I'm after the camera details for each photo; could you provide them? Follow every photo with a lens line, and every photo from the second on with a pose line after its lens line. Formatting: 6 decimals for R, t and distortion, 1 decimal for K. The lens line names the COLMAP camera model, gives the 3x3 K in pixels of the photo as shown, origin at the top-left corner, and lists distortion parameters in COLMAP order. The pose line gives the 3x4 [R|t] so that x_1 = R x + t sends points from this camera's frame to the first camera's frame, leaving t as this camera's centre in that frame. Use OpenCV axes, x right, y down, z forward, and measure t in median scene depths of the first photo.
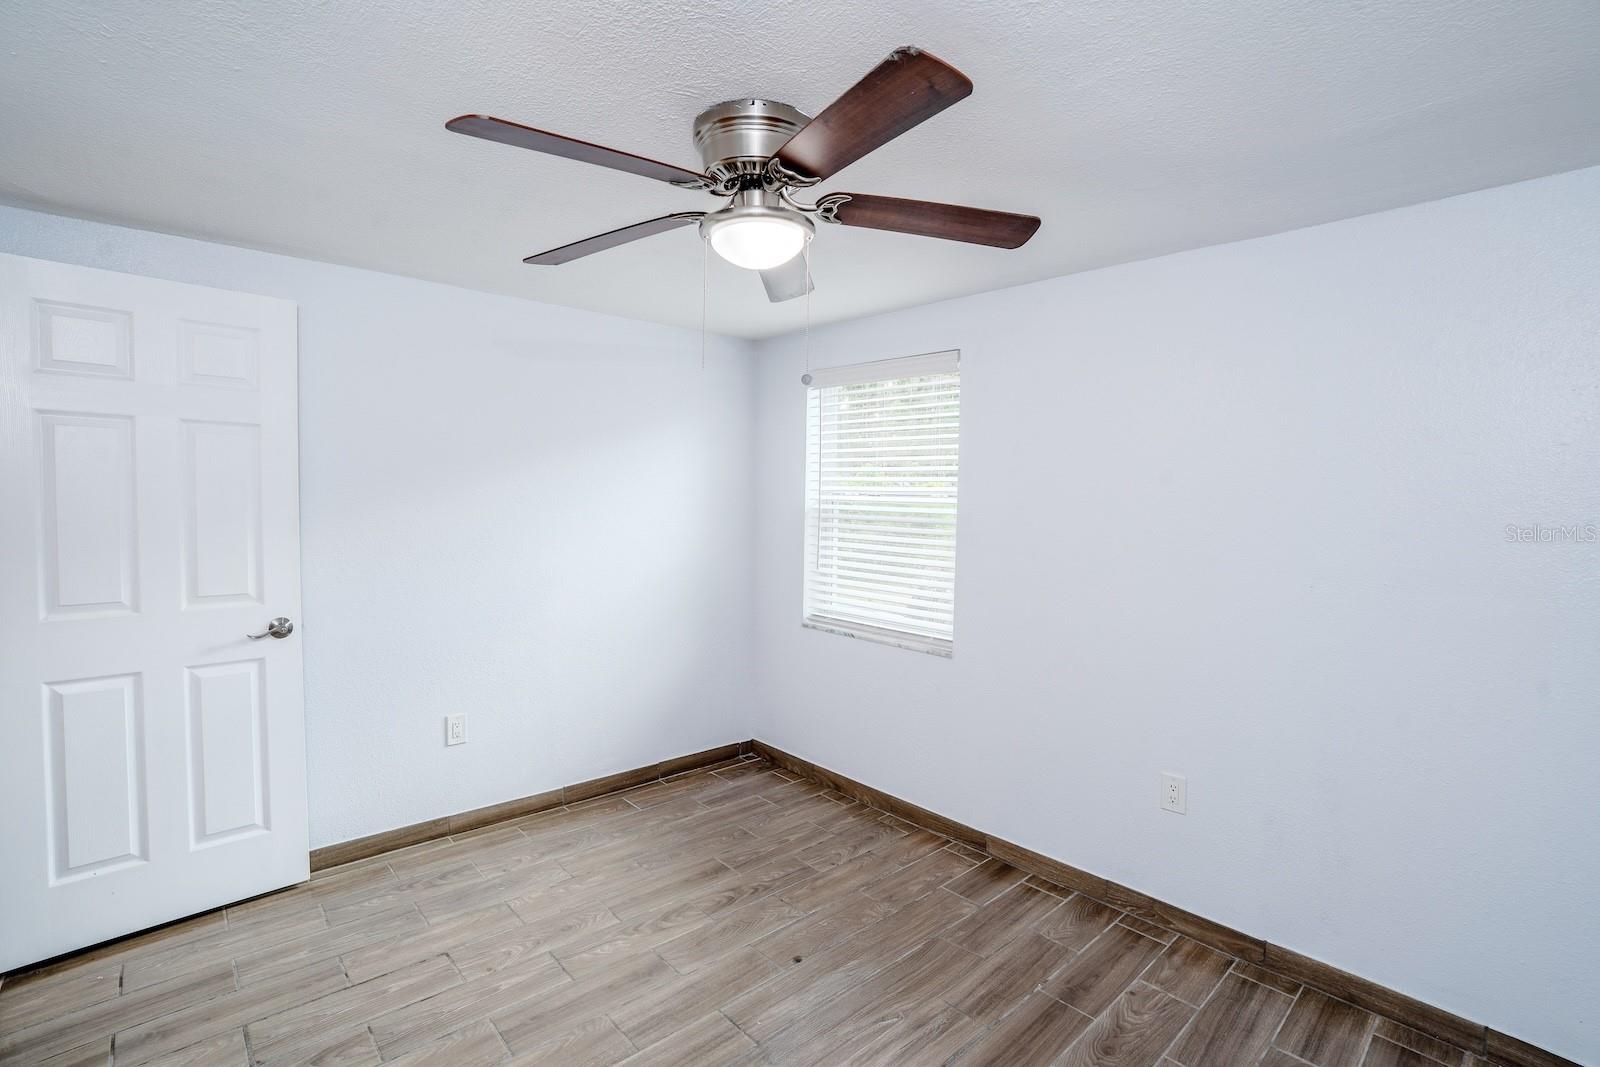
lens RADIAL K [[740.4, 0, 801.1], [0, 740.4, 530.5], [0, 0, 1]] dist [-0.068766, 0.023667]
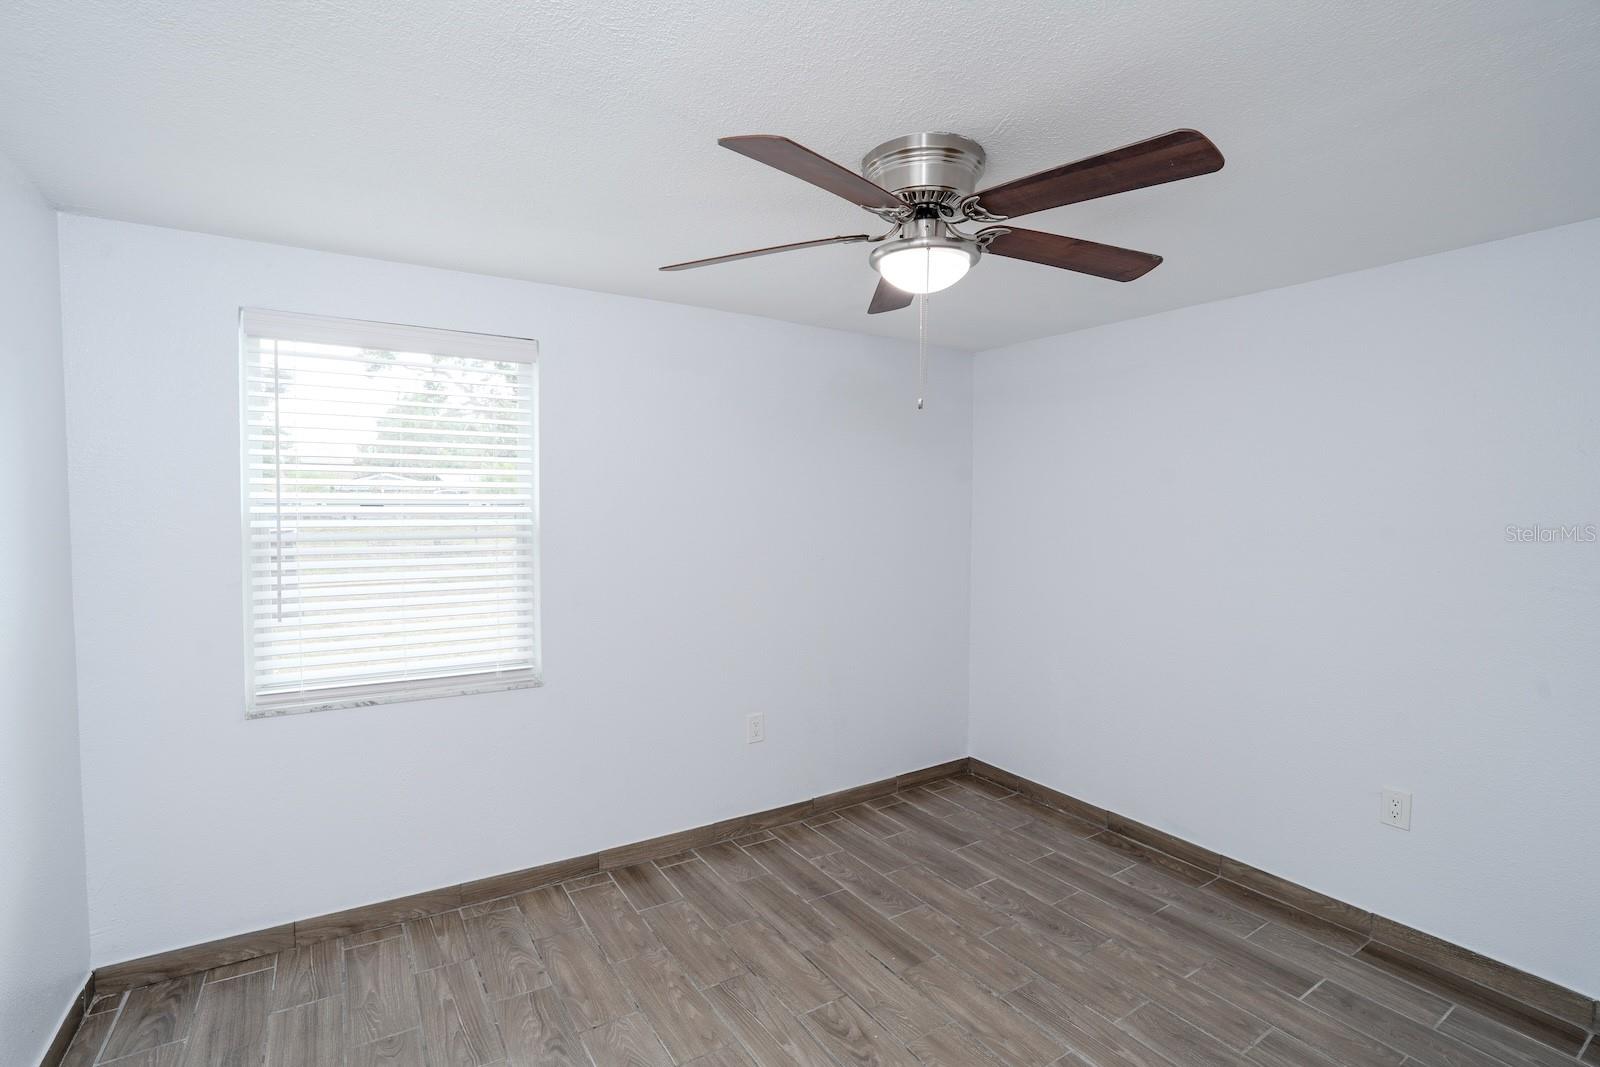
lens RADIAL K [[740.4, 0, 802.8], [0, 740.4, 523.8], [0, 0, 1]] dist [-0.068766, 0.023667]
pose [[0.173082, -0.042735, 0.983980, -0.684110], [0.048871, 0.998200, 0.034756, -0.042852], [-0.983694, 0.042073, 0.174859, 0.594264]]
